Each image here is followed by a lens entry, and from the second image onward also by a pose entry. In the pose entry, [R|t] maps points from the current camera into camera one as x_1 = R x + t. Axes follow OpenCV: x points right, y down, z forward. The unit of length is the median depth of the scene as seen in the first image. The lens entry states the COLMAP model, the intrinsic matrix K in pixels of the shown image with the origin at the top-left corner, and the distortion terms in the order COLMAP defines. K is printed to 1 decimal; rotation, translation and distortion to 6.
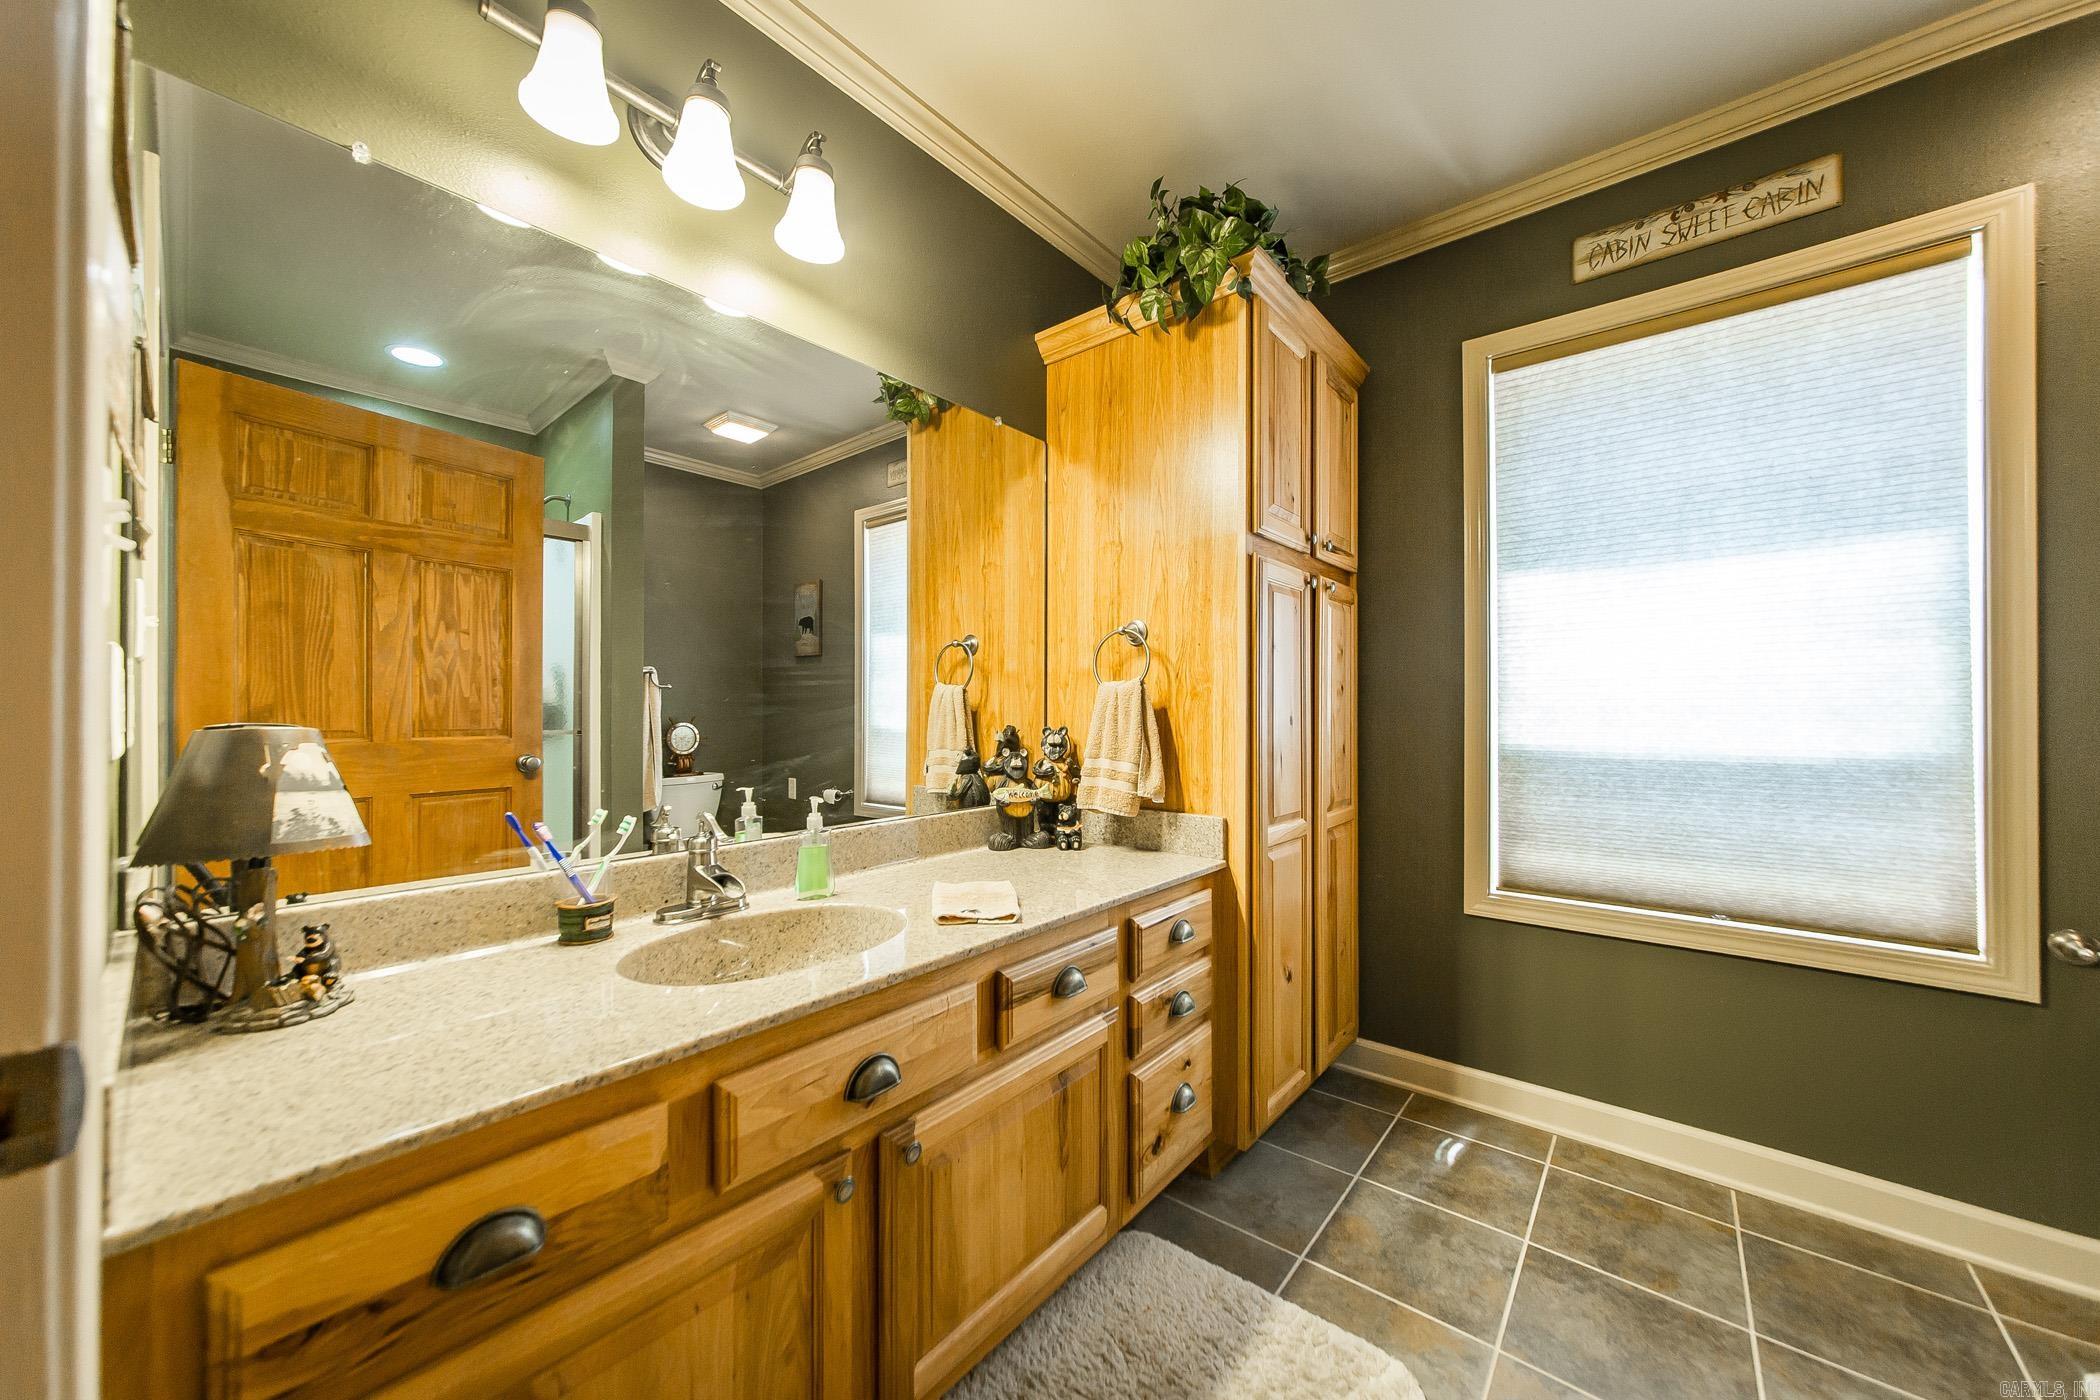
lens RADIAL K [[741.8, 0, 1045.7], [0, 741.8, 696.2], [0, 0, 1]] dist [-0.001420, 0.000787]
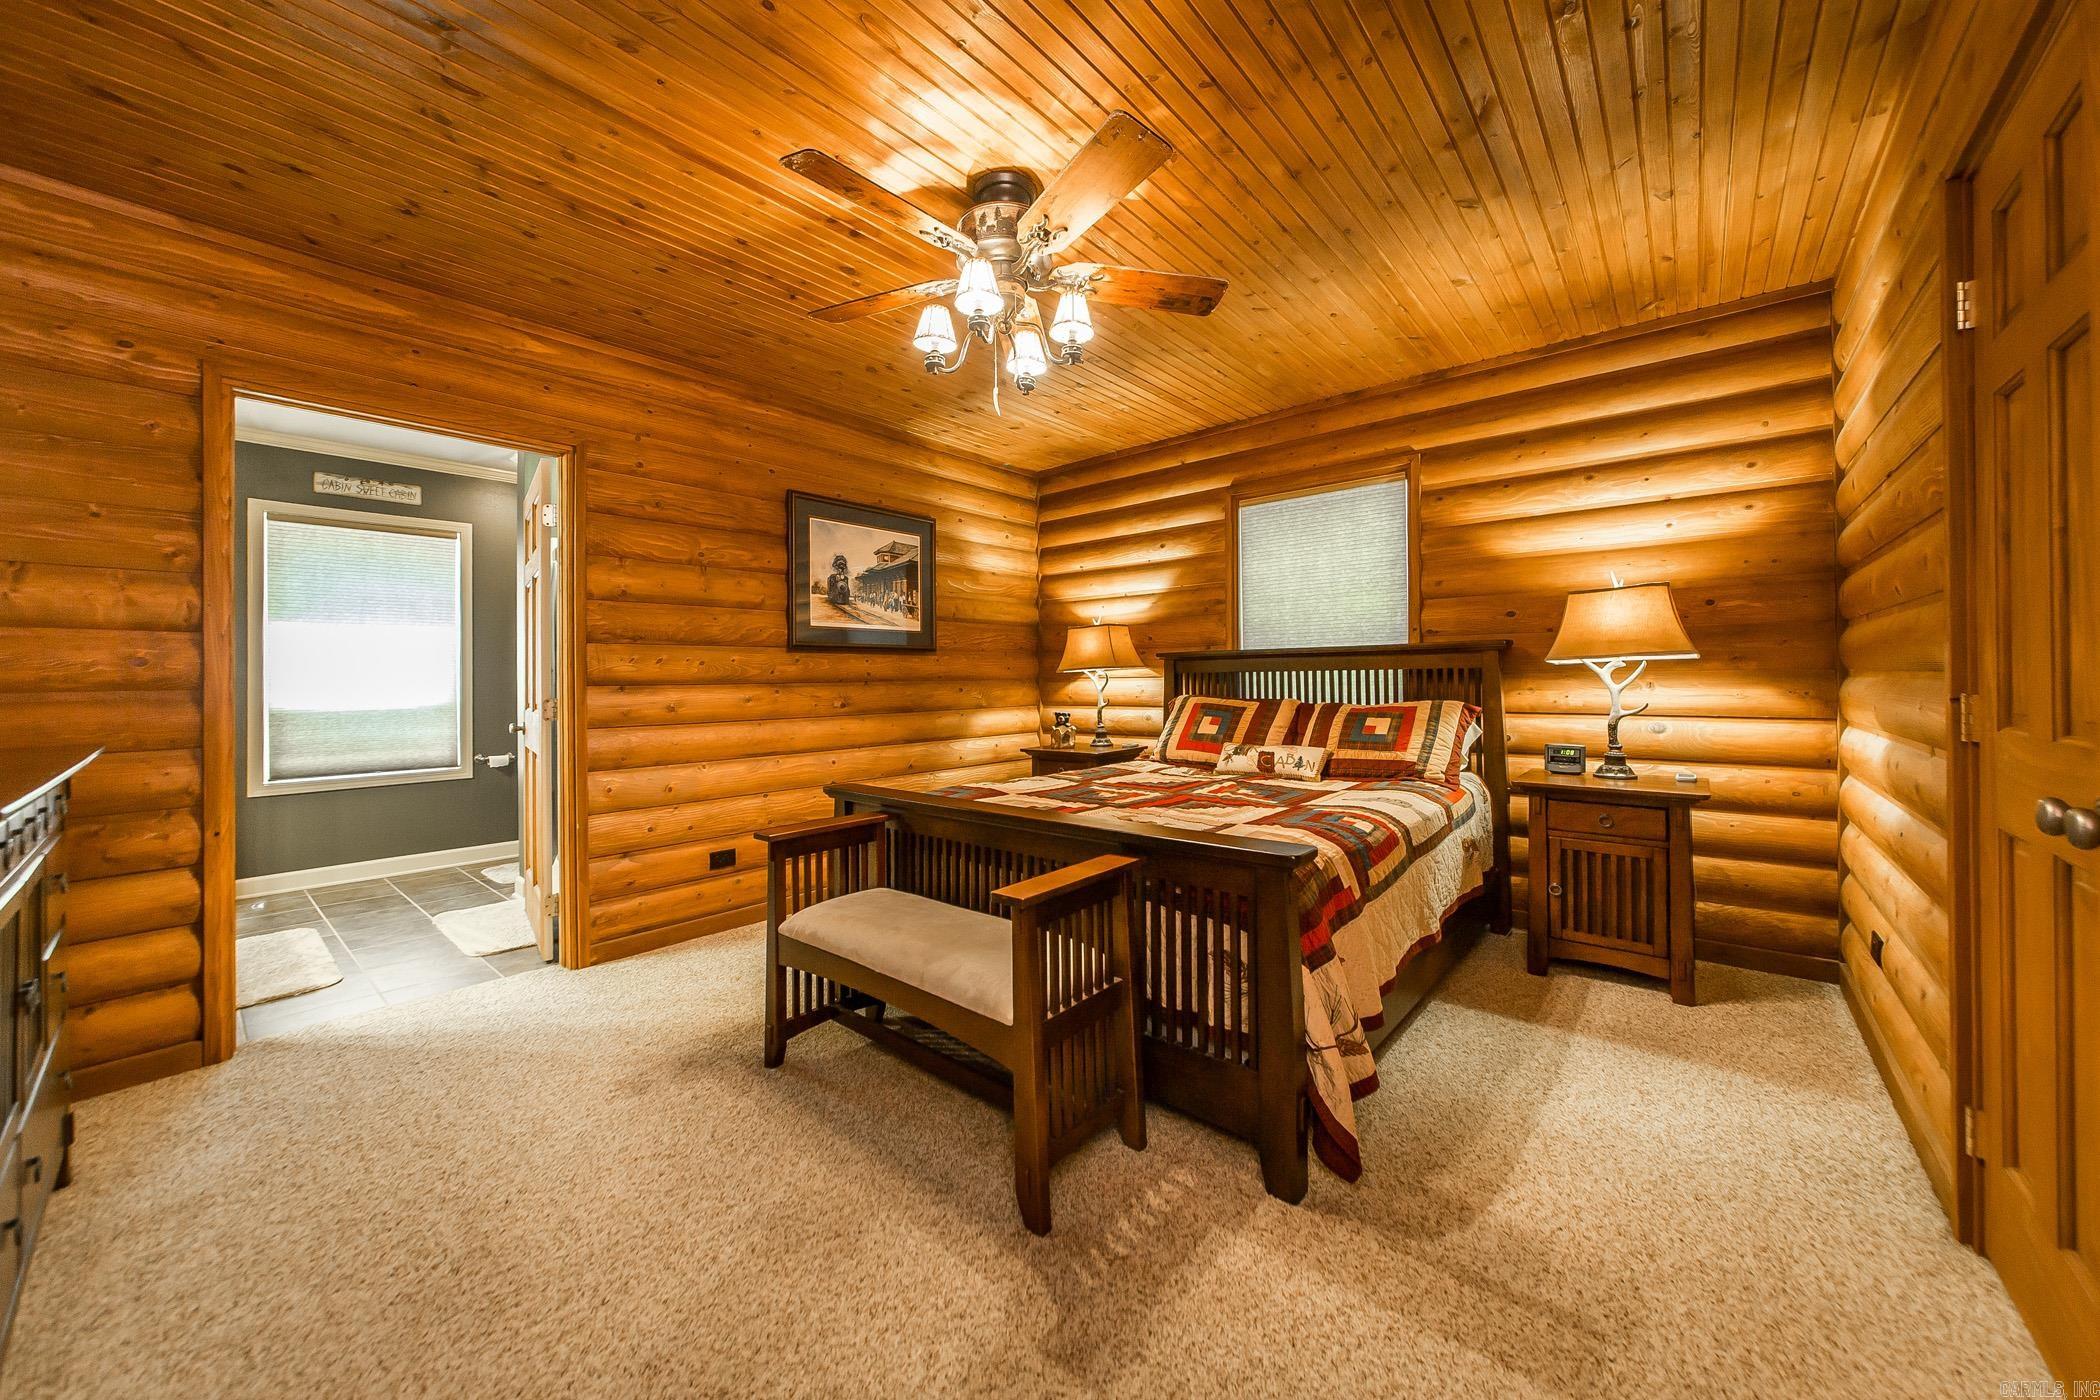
lens RADIAL K [[741.8, 0, 1012.0], [0, 741.8, 668.7], [0, 0, 1]] dist [-0.001420, 0.000787]
pose [[0.029623, 0.008809, 0.999522, -1.413546], [-0.003031, 0.999957, -0.008723, -0.030557], [-0.999557, -0.002771, 0.029648, -1.121856]]
